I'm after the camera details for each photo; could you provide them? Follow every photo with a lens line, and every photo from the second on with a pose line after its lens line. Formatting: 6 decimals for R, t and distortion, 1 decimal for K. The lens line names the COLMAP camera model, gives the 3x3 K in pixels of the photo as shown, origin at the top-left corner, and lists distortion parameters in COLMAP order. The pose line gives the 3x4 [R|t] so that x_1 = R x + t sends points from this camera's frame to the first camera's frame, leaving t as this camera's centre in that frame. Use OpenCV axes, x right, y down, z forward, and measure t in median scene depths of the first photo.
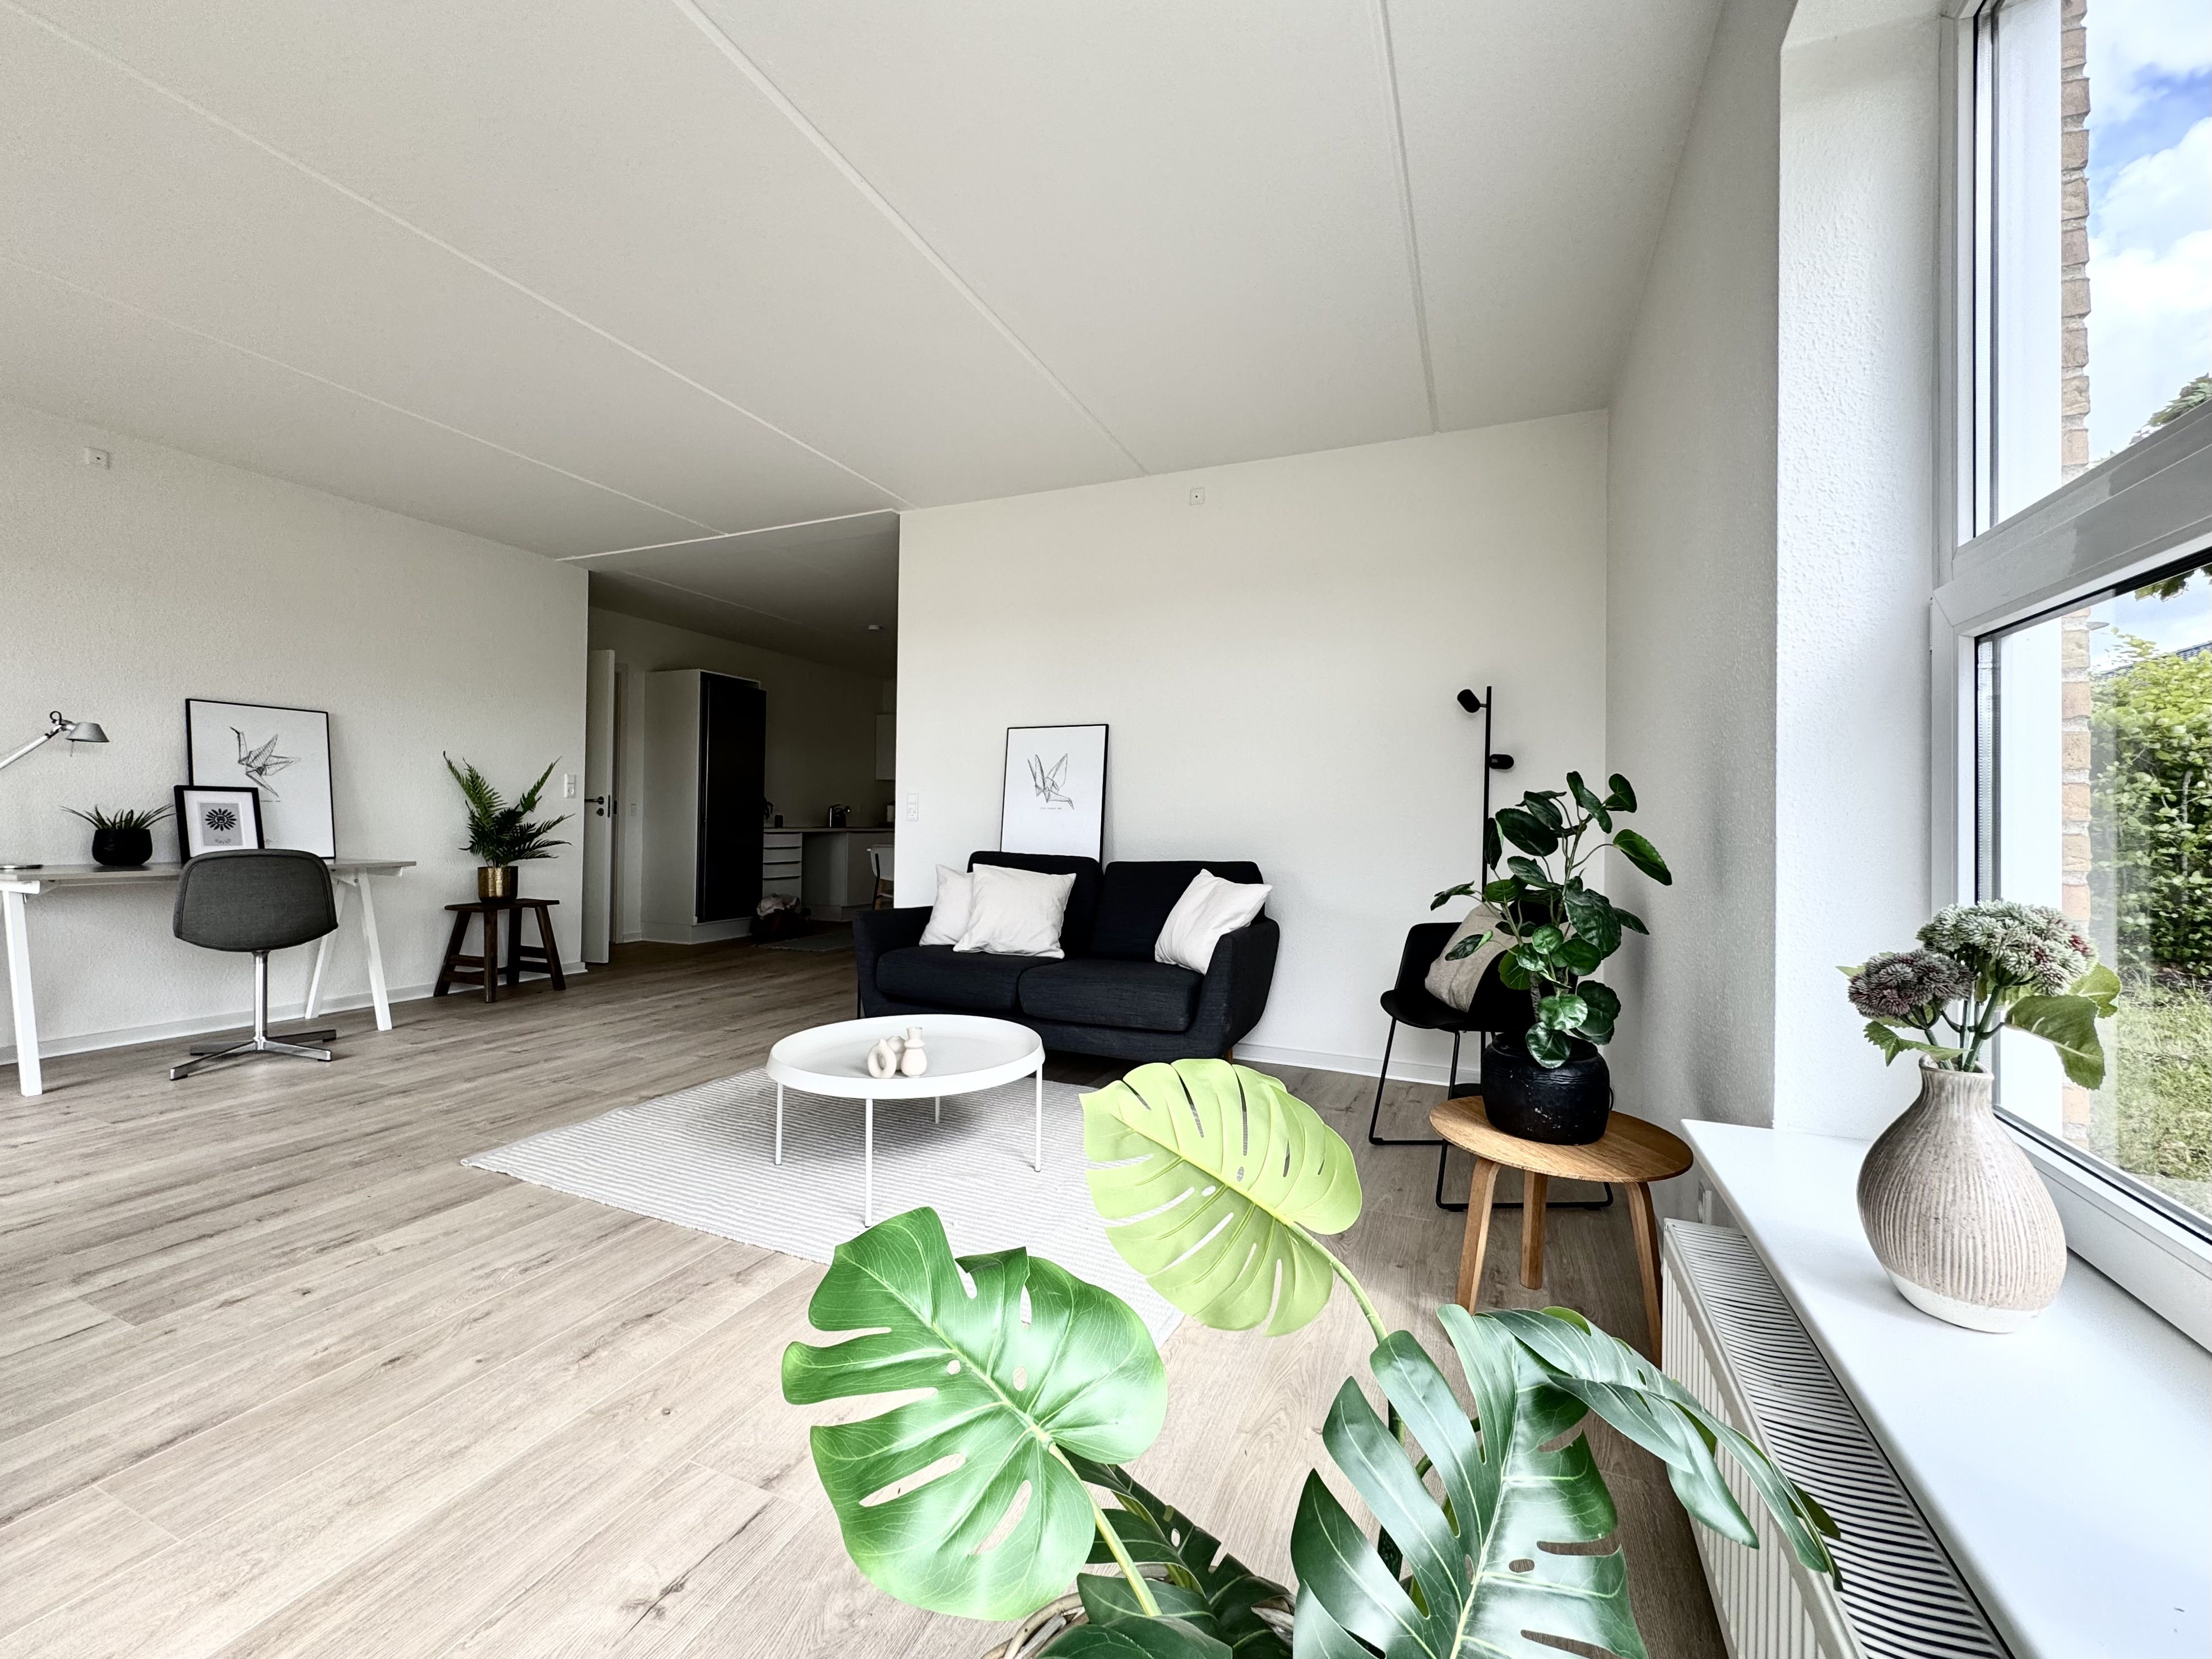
lens RADIAL K [[890.7, 0, 1115.1], [0, 890.7, 804.8], [0, 0, 1]] dist [-0.000025, 0.000046]
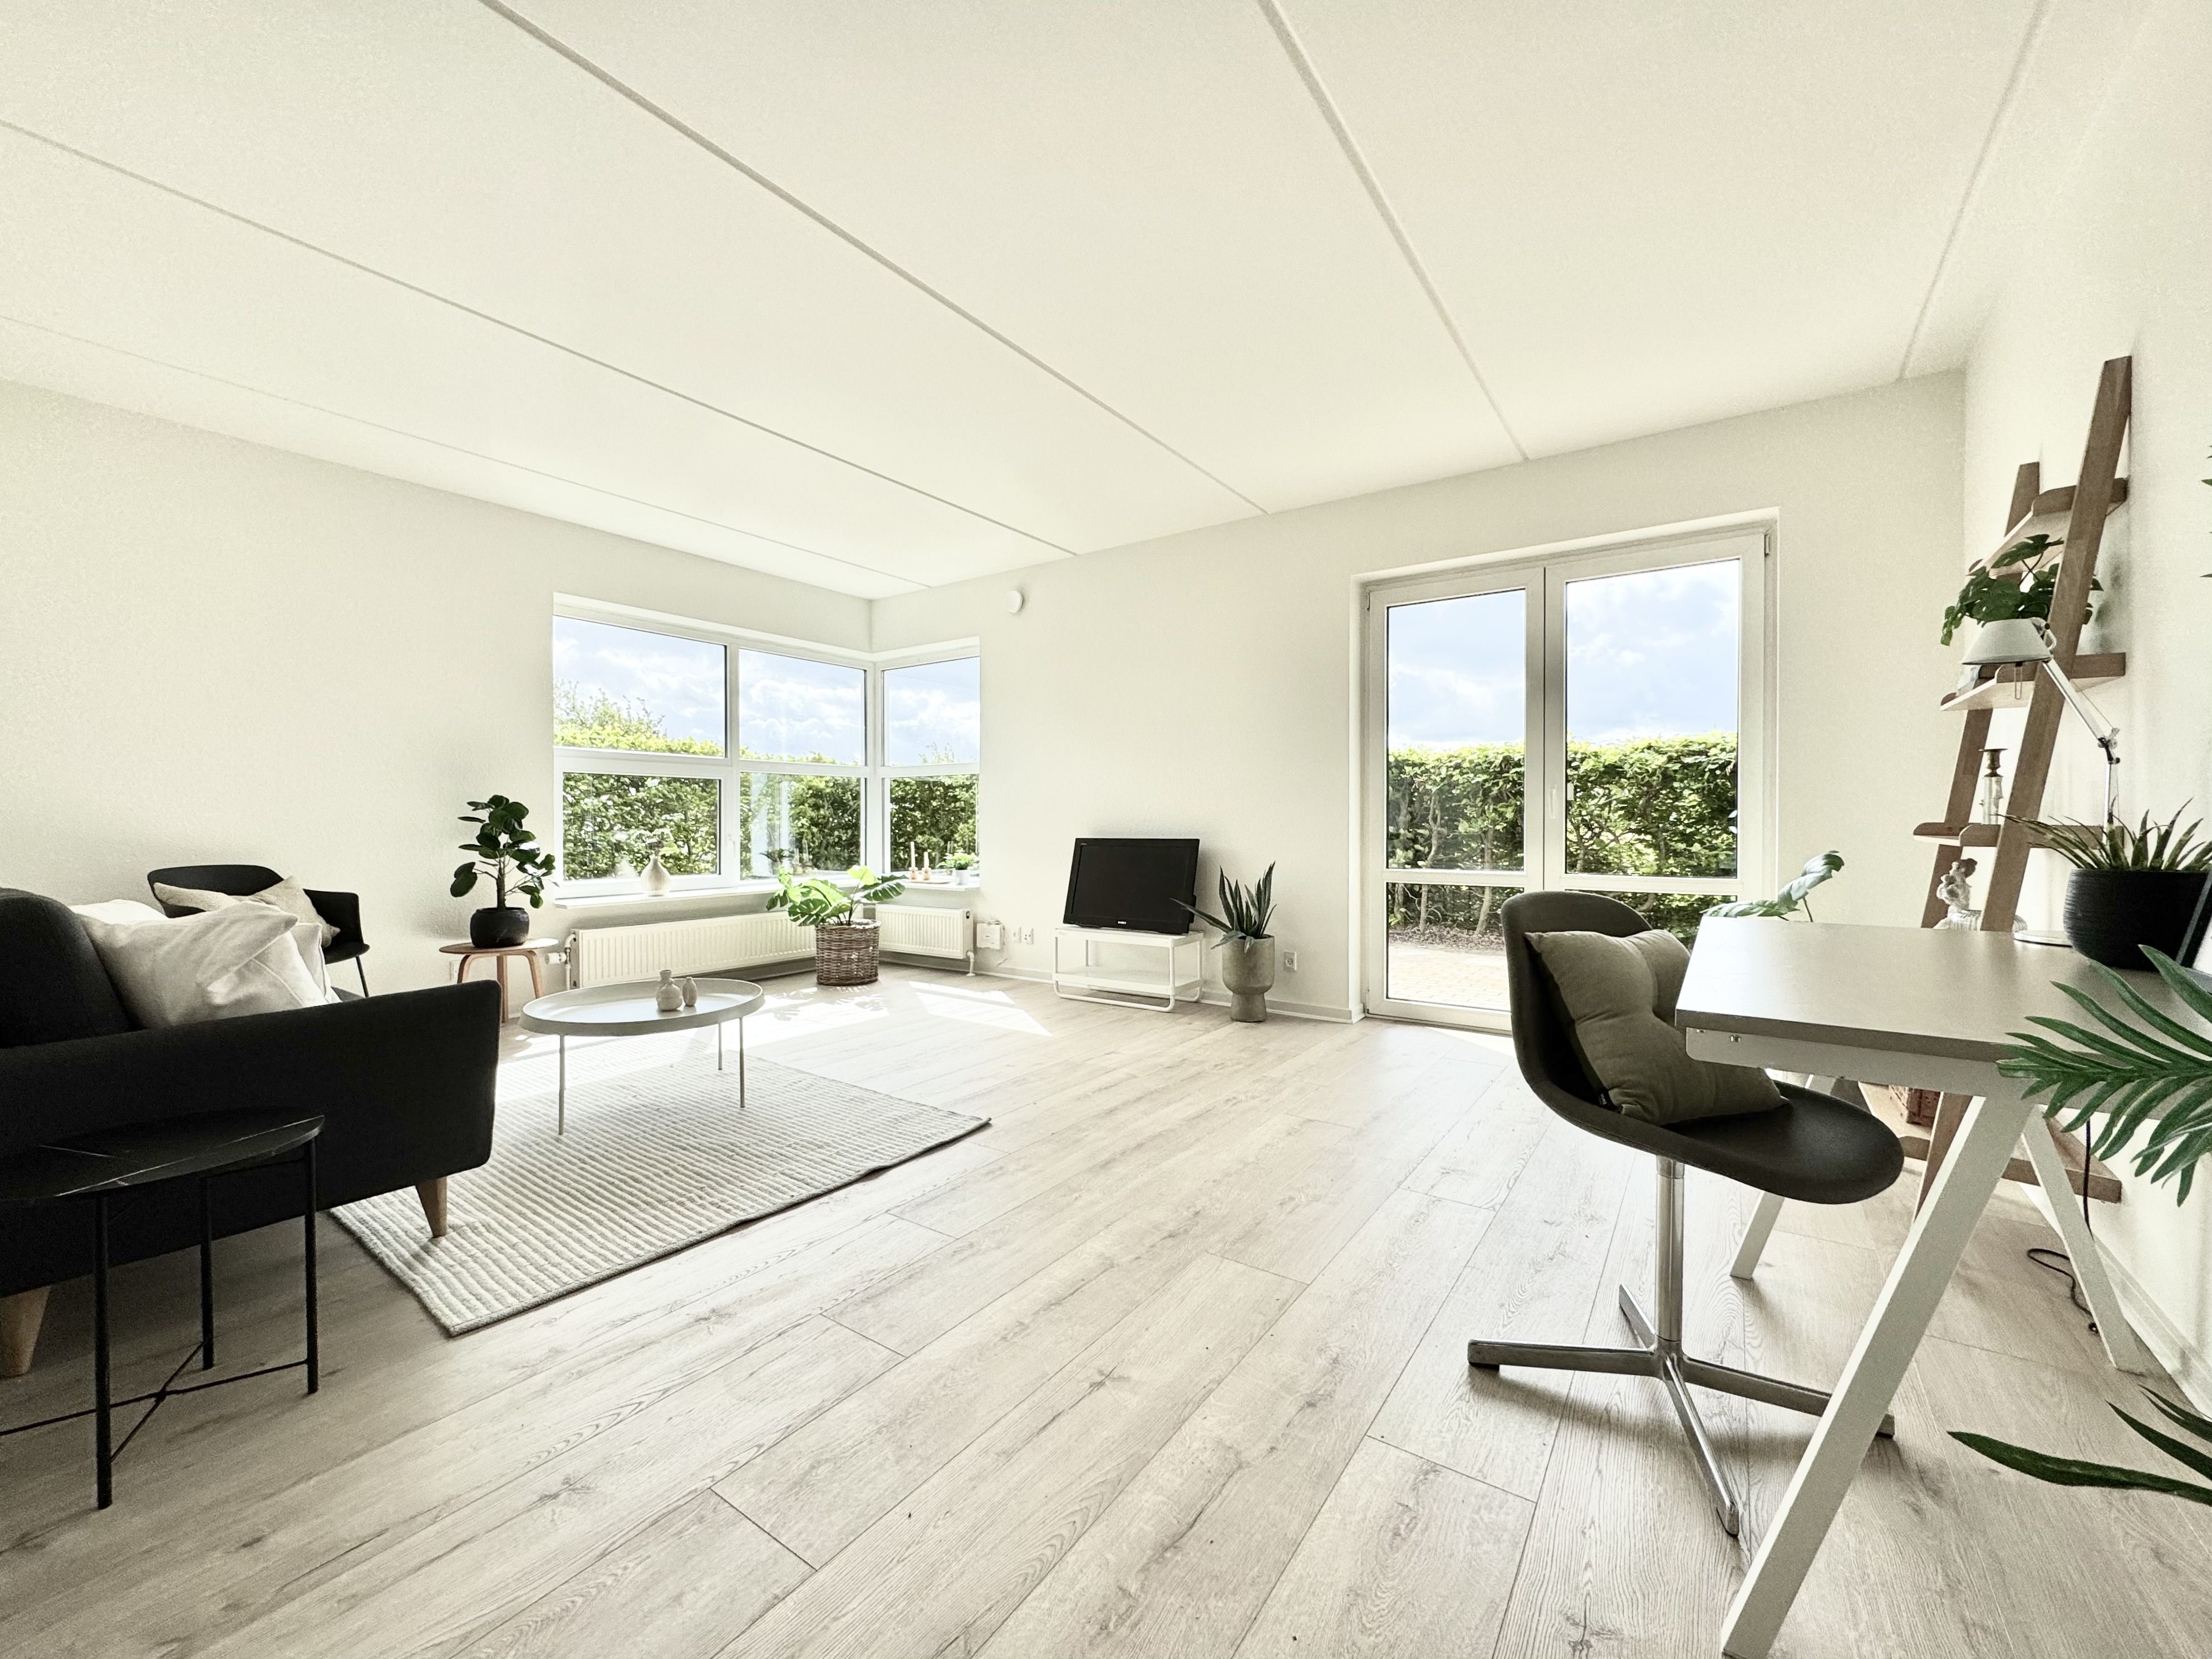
lens RADIAL K [[874.2, 0, 1098.6], [0, 874.2, 836.0], [0, 0, 1]] dist [-0.001471, -0.000165]
pose [[-0.974273, -0.013986, 0.224938, -0.977886], [-0.013782, 0.999902, 0.002478, 0.025299], [-0.224950, -0.000686, -0.974370, 1.813505]]
